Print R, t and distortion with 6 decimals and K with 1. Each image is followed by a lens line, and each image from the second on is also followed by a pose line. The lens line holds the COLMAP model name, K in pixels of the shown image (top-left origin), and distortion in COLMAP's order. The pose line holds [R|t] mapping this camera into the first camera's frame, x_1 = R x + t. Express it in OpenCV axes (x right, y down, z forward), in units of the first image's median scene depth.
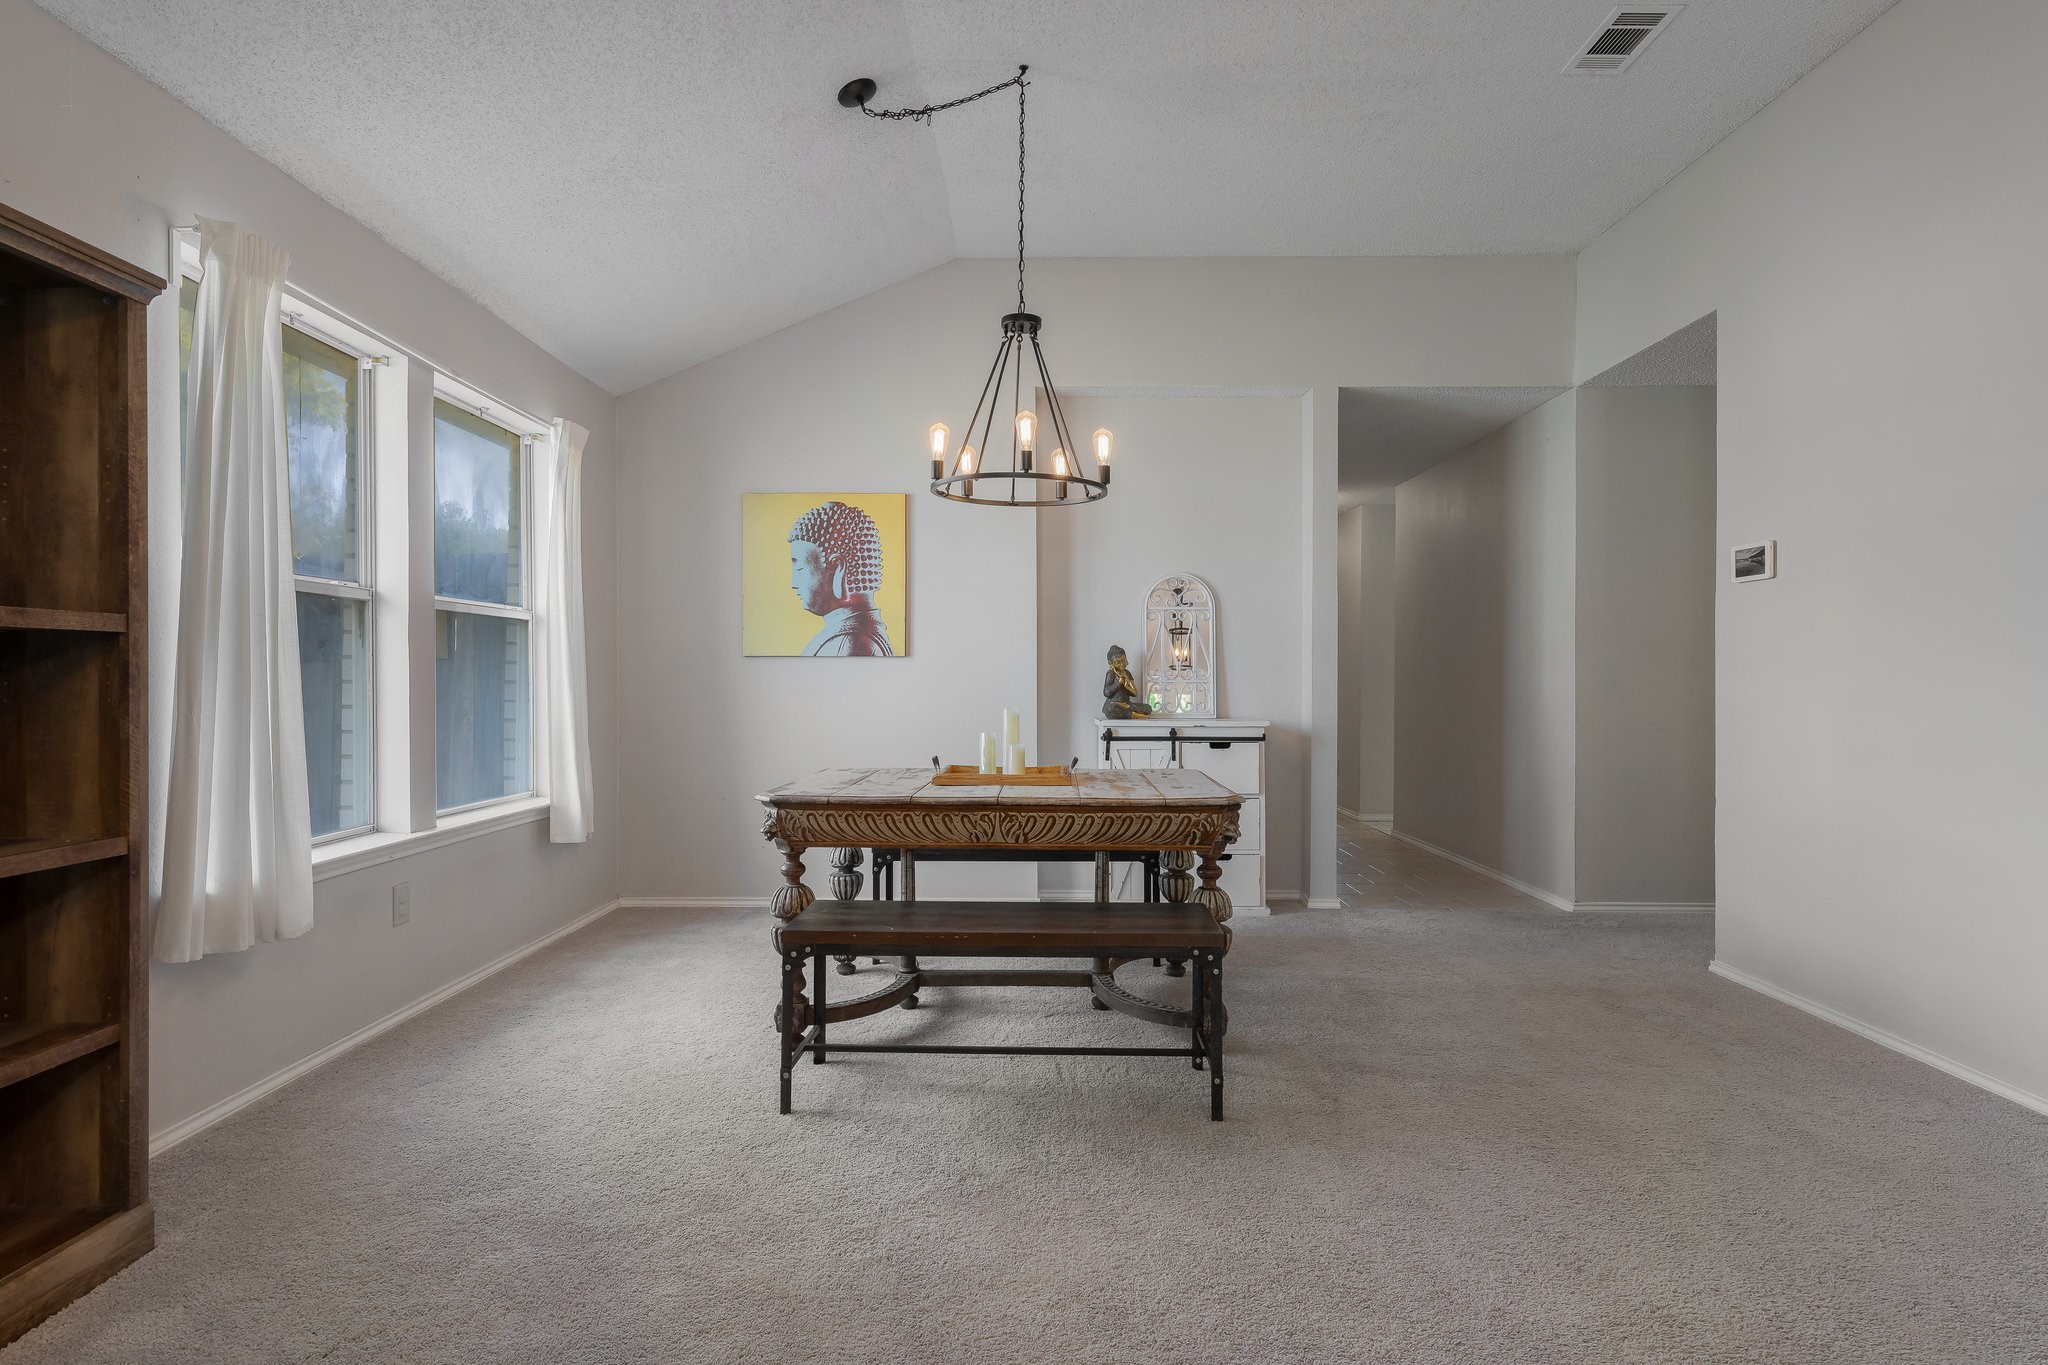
lens RADIAL K [[1073.3, 0, 1023.0], [0, 1073.3, 674.2], [0, 0, 1]] dist [-0.002894, 0.002505]
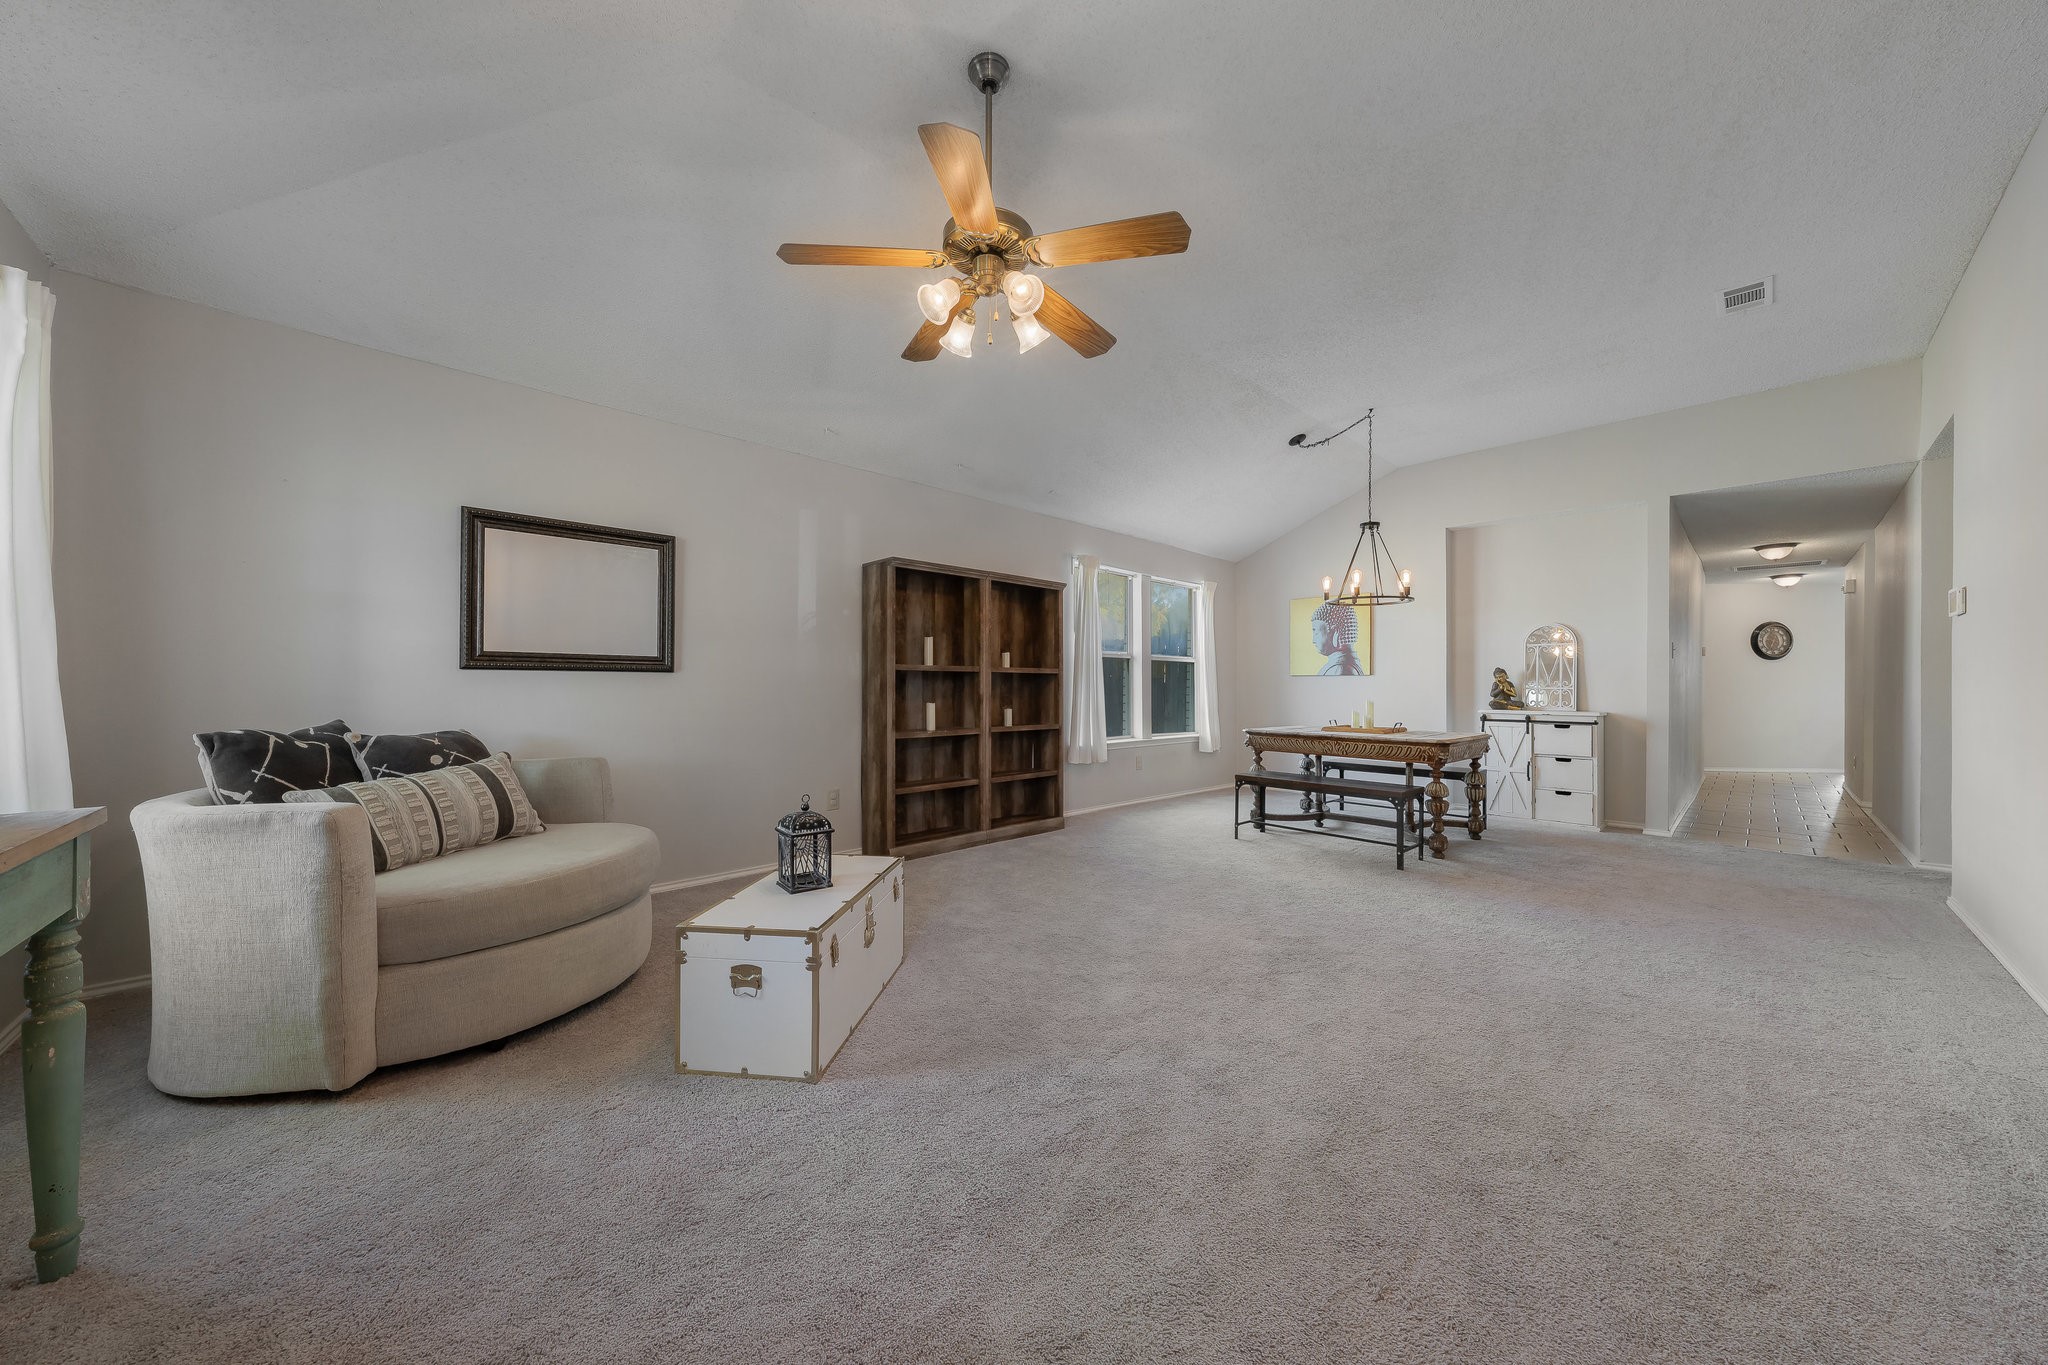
lens RADIAL K [[690.6, 0, 1021.5], [0, 690.6, 685.9], [0, 0, 1]] dist [-0.000041, -0.000002]
pose [[0.692487, 0.002488, -0.721426, 0.462848], [-0.000355, 0.999995, 0.003108, -0.000222], [0.721431, -0.001896, 0.692484, -0.442575]]
